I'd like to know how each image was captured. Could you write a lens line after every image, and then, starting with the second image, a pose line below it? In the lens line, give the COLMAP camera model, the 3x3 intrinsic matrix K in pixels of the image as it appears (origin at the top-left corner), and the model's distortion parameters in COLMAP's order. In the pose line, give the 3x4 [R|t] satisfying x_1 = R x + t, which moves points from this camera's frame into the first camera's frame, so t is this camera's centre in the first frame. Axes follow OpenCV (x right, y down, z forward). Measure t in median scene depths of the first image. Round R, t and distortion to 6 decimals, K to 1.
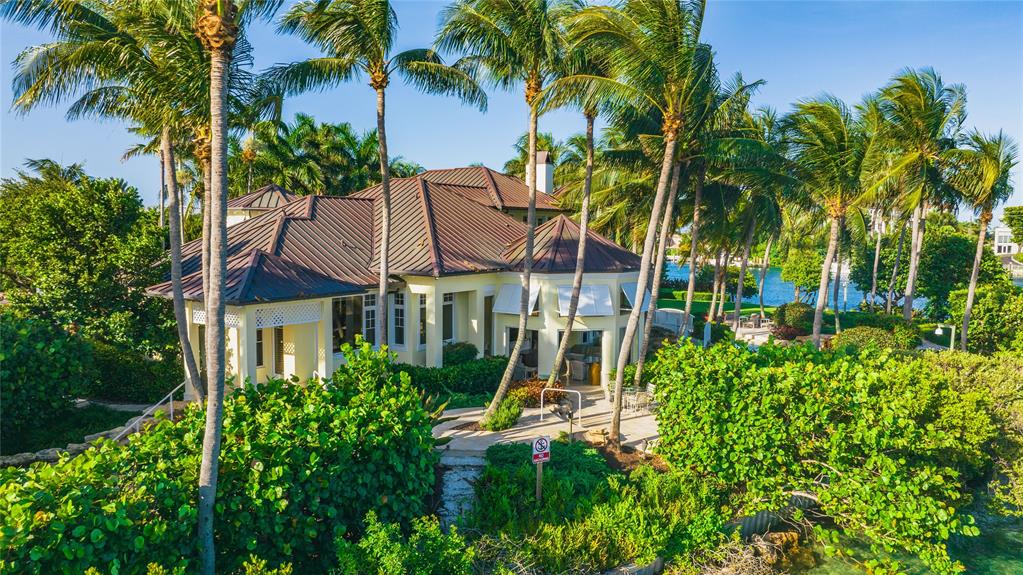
lens RADIAL K [[735.8, 0, 511.5], [0, 735.8, 287.5], [0, 0, 1]] dist [-0.009088, 0.001185]
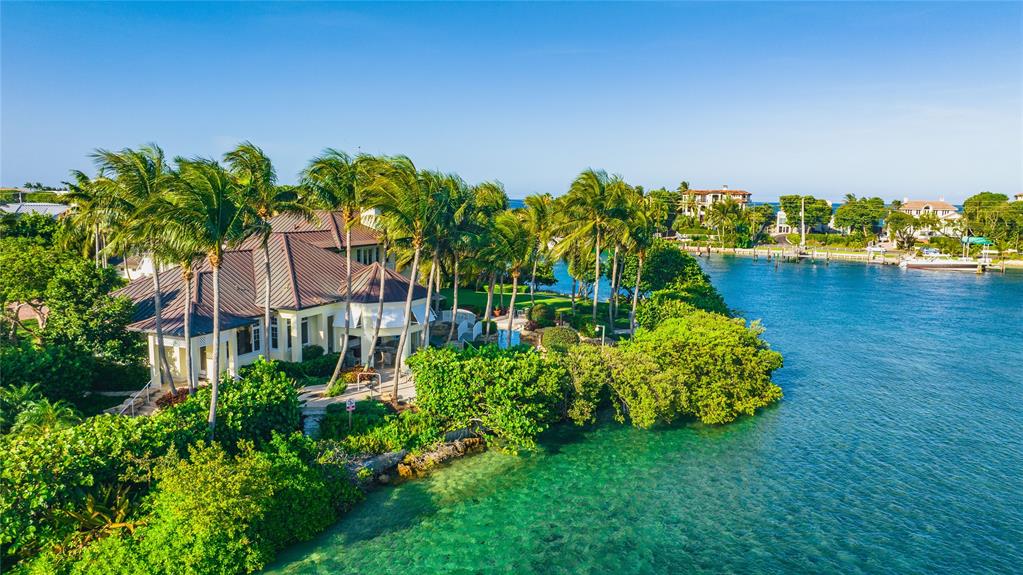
lens RADIAL K [[735.8, 0, 511.5], [0, 735.8, 287.5], [0, 0, 1]] dist [-0.009088, 0.001185]
pose [[0.982592, -0.020165, 0.184679, 0.088101], [0.011648, 0.998823, 0.047087, -0.169099], [-0.185411, -0.044117, 0.981670, -0.924471]]
